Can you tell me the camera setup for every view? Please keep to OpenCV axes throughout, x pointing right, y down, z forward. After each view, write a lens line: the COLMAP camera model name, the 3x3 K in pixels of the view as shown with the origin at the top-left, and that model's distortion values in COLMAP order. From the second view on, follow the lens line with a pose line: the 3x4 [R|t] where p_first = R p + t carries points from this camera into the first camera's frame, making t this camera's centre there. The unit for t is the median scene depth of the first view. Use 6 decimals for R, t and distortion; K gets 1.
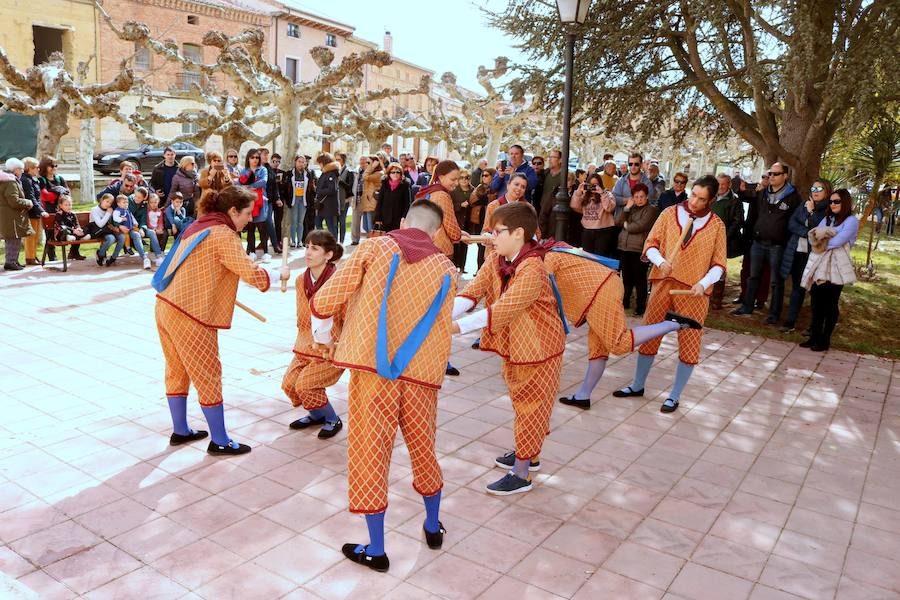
lens RADIAL K [[747.0, 0, 447.8], [0, 747.0, 302.1], [0, 0, 1]] dist [-0.146288, 0.113976]
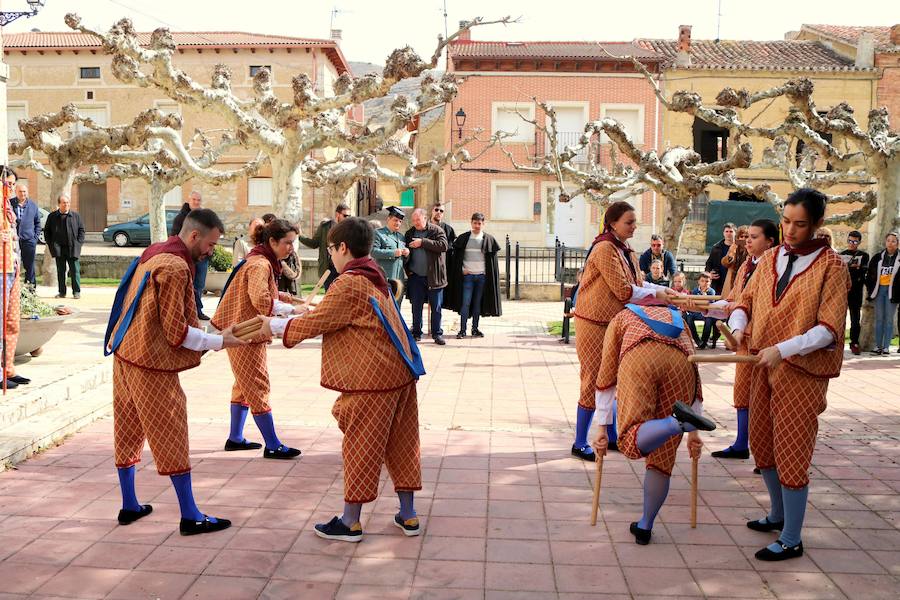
lens RADIAL K [[879.6, 0, 449.0], [0, 879.6, 303.7], [0, 0, 1]] dist [-0.112847, 0.087350]
pose [[0.512812, 0.038594, -0.857633, 0.347299], [-0.169055, 0.983968, -0.056806, 0.000799], [0.841691, 0.174118, 0.511115, 0.185242]]
